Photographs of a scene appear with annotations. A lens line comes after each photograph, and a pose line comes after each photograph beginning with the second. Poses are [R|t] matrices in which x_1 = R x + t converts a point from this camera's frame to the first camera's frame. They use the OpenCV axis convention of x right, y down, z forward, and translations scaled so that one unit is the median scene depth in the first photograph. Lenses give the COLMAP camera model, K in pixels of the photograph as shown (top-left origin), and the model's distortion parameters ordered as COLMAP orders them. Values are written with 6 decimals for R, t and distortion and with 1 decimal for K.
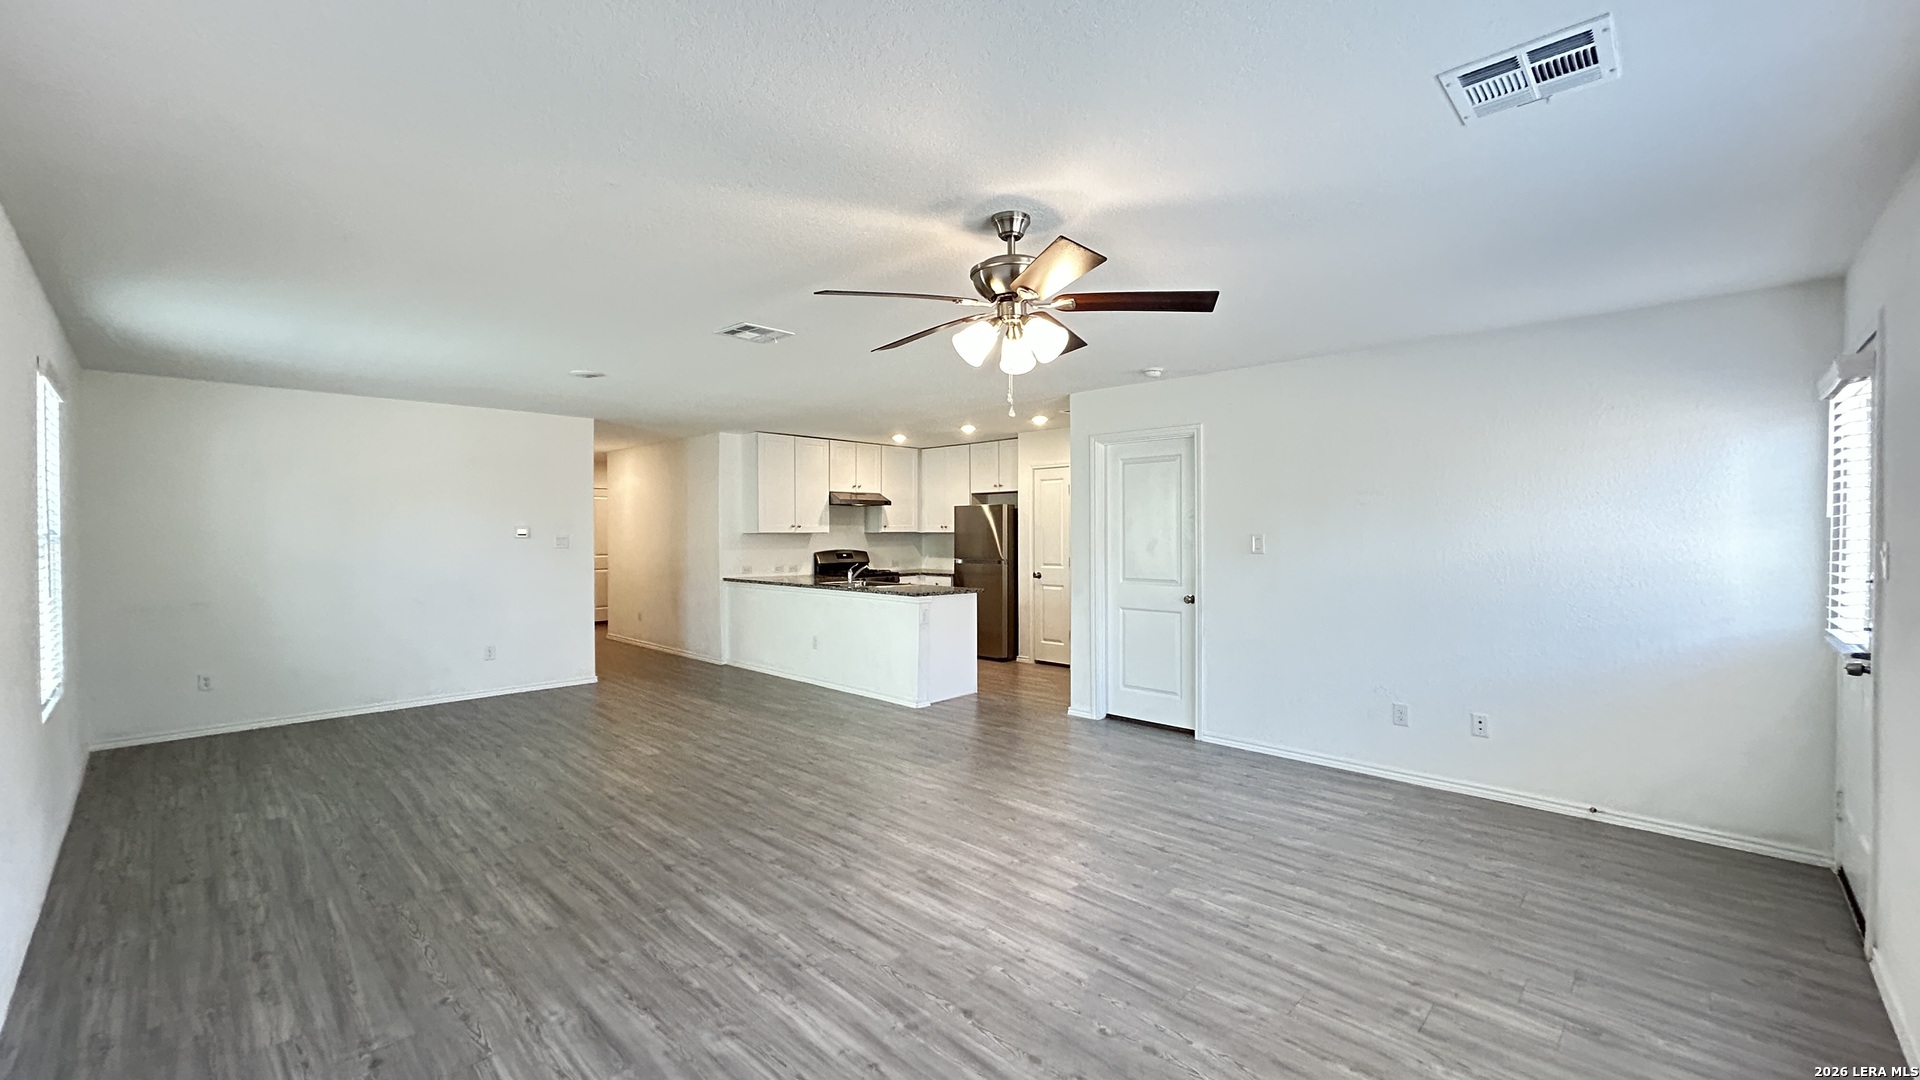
lens RADIAL K [[771.9, 0, 962.3], [0, 771.9, 537.2], [0, 0, 1]] dist [0.000256, 0.000115]
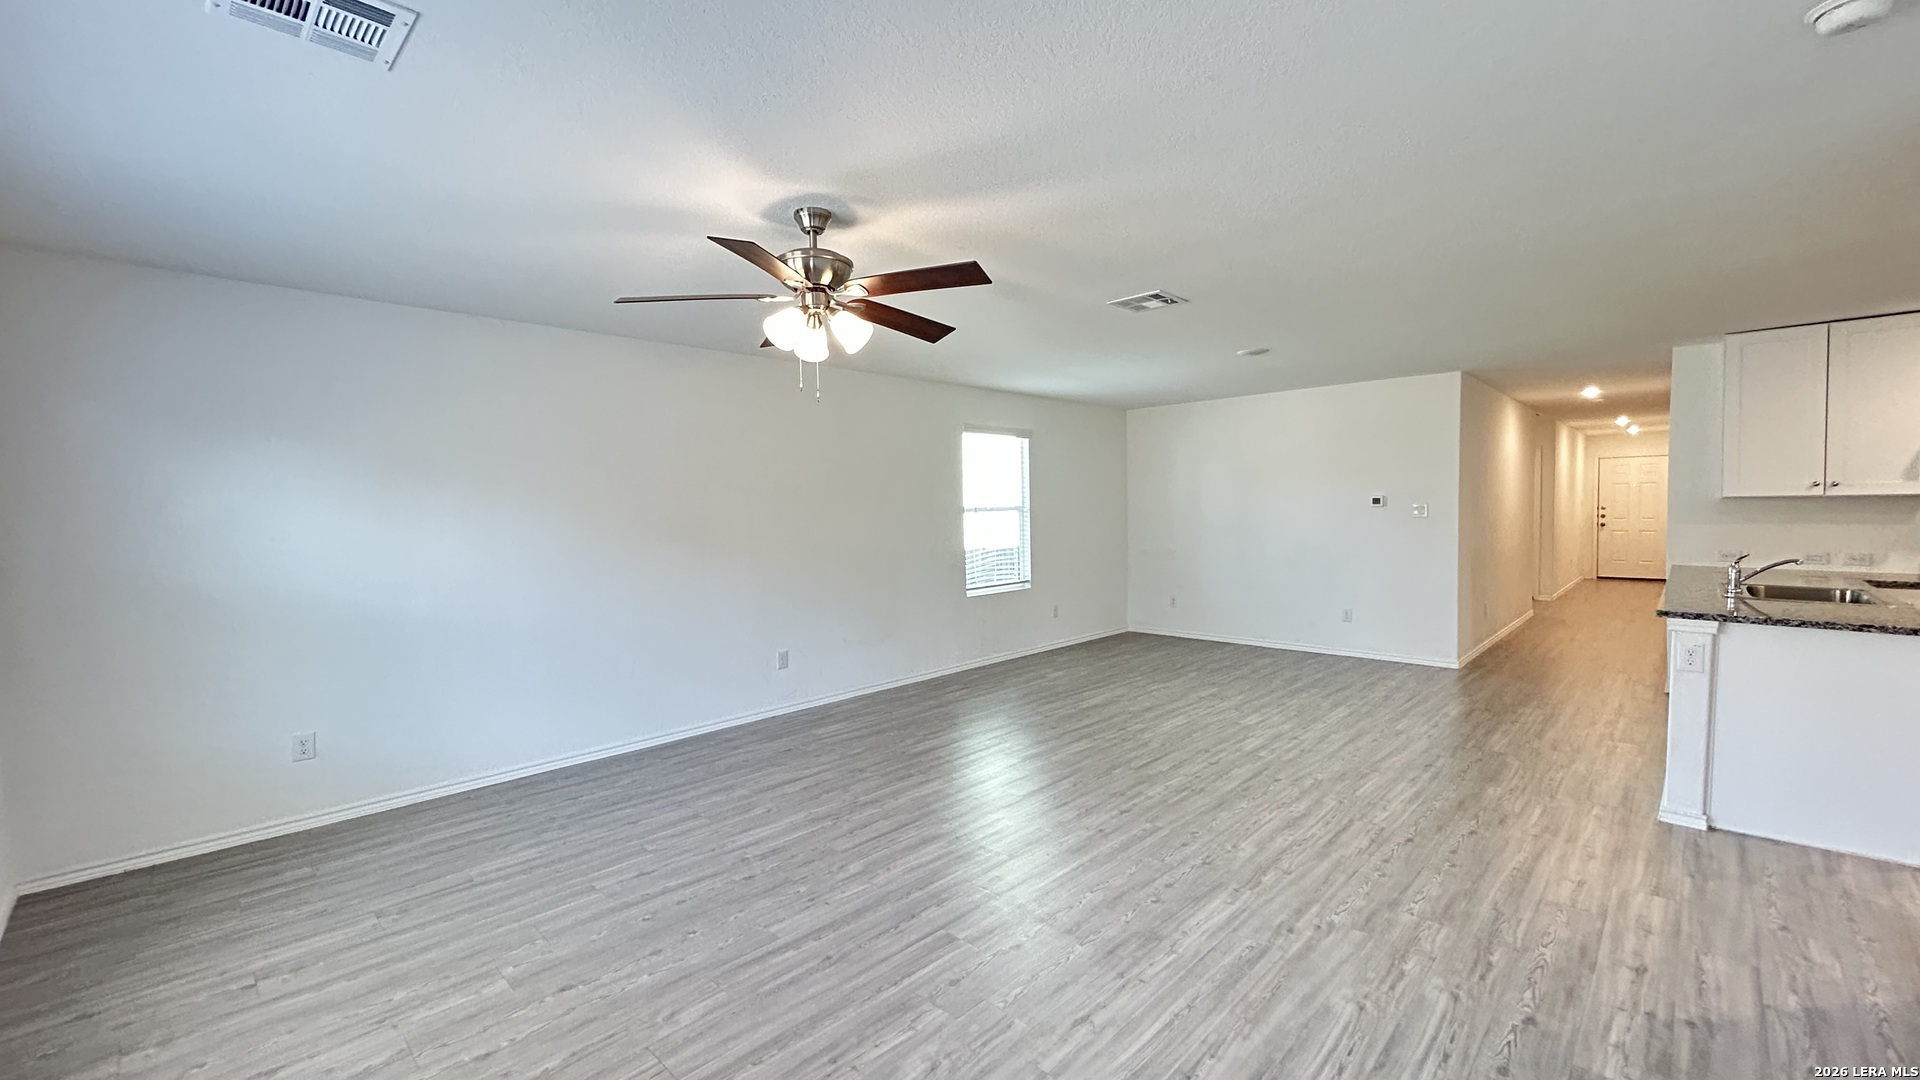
lens RADIAL K [[771.9, 0, 962.3], [0, 771.9, 537.2], [0, 0, 1]] dist [0.000256, 0.000115]
pose [[0.002426, 0.041036, -0.999155, 0.620742], [0.007825, 0.999126, 0.041054, -0.006398], [0.999966, -0.007918, 0.002103, 0.654168]]
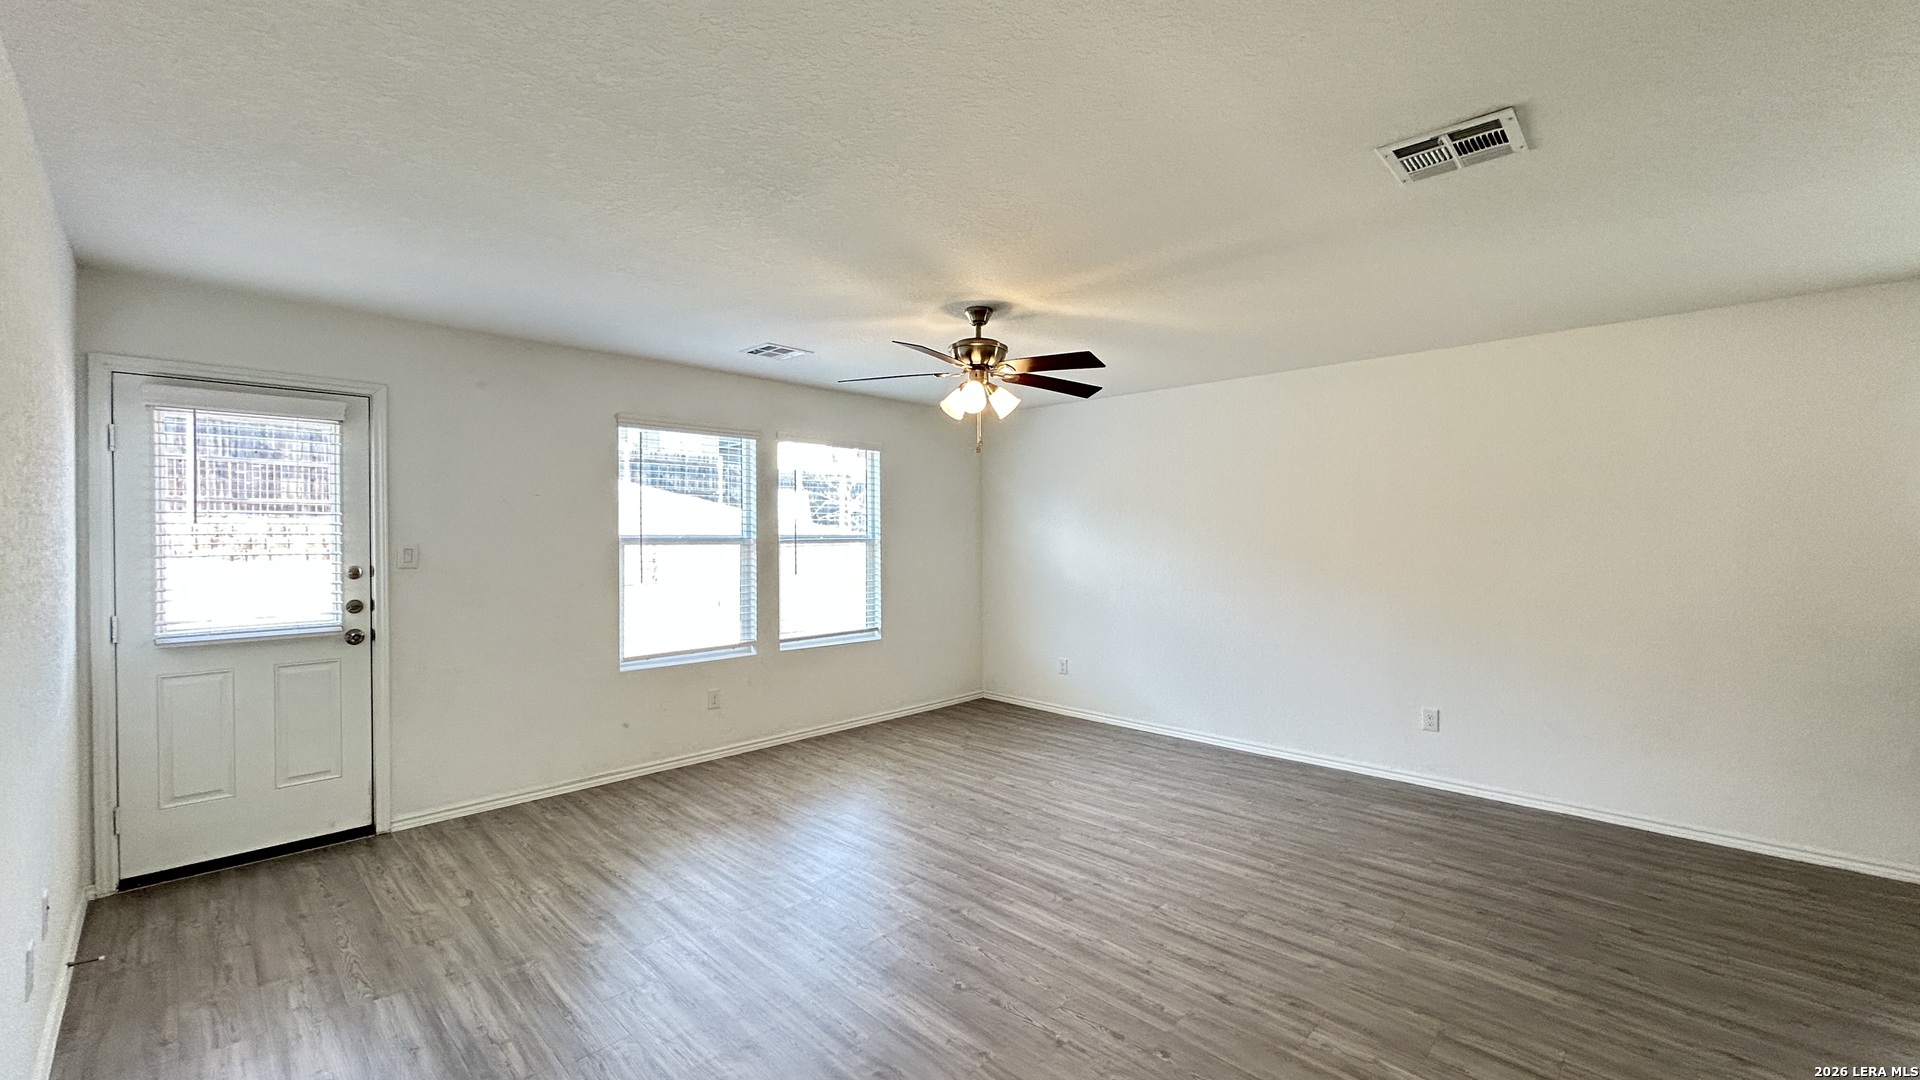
lens RADIAL K [[771.9, 0, 962.3], [0, 771.9, 537.2], [0, 0, 1]] dist [0.000256, 0.000115]
pose [[-0.999998, 0.001868, 0.001169, 0.049592], [0.001884, 0.999902, 0.013881, -0.013037], [-0.001143, 0.013883, -0.999903, 1.306134]]
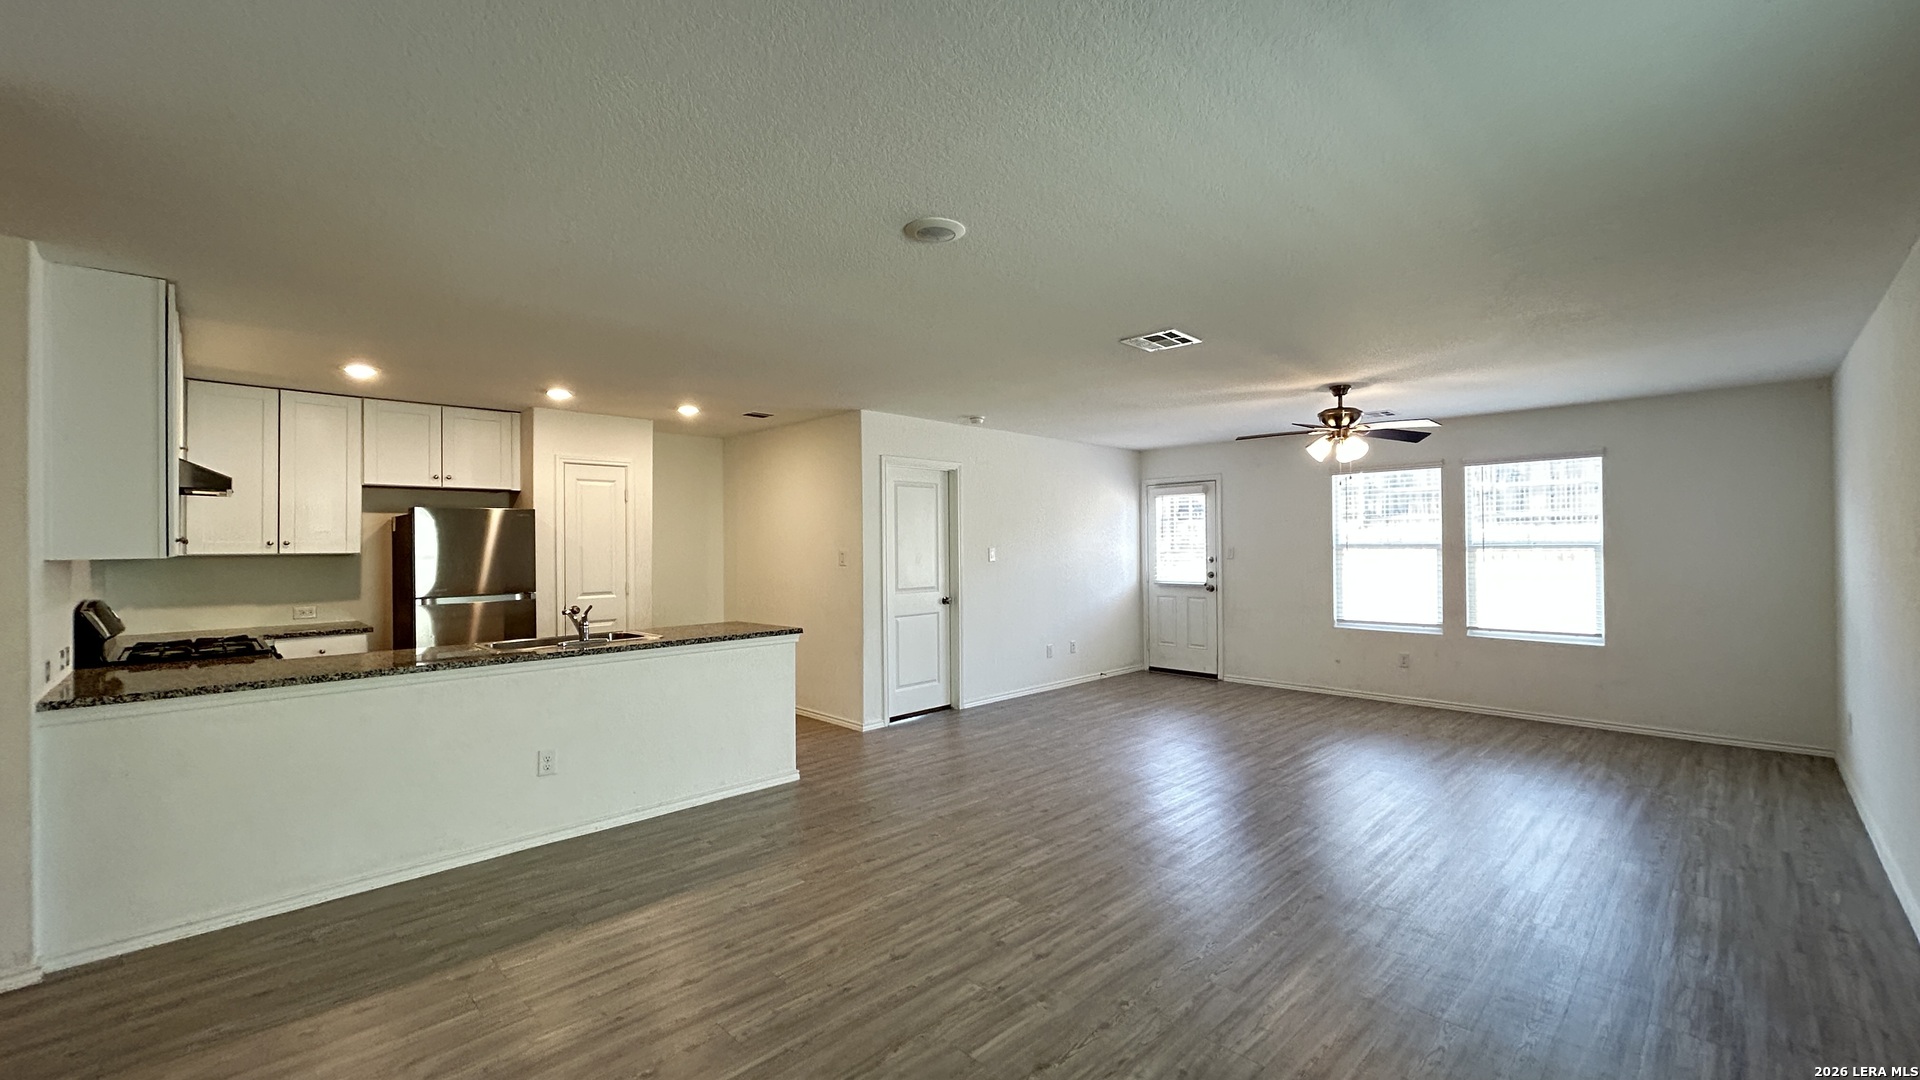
lens RADIAL K [[771.9, 0, 962.3], [0, 771.9, 537.2], [0, 0, 1]] dist [0.000256, 0.000115]
pose [[0.022950, 0.010009, 0.999687, -1.065885], [0.016164, 0.999815, -0.010381, -0.009637], [-0.999606, 0.016397, 0.022784, 1.058782]]
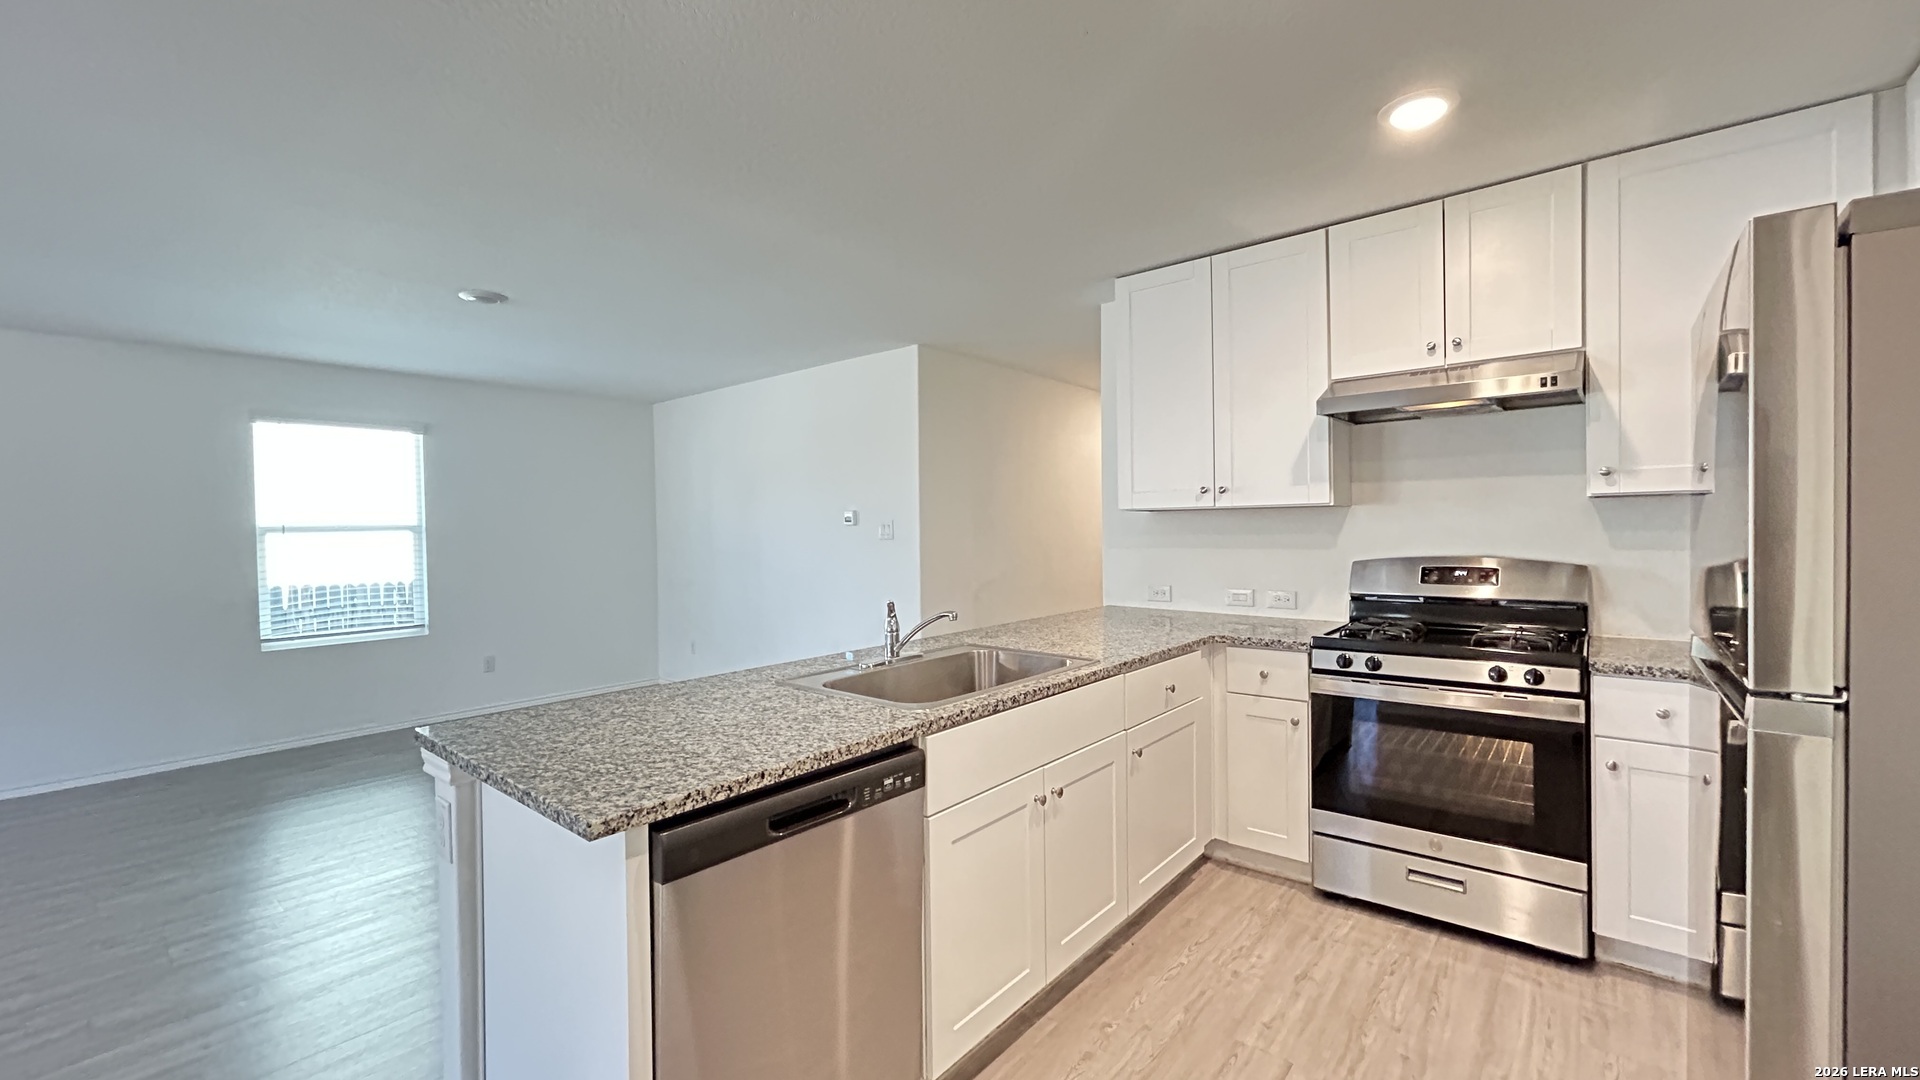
lens RADIAL K [[771.9, 0, 962.3], [0, 771.9, 537.2], [0, 0, 1]] dist [0.000256, 0.000115]
pose [[0.070585, 0.013909, -0.997409, 0.282443], [0.008013, 0.999863, 0.014510, 0.004512], [0.997474, -0.009016, 0.070464, 1.508091]]
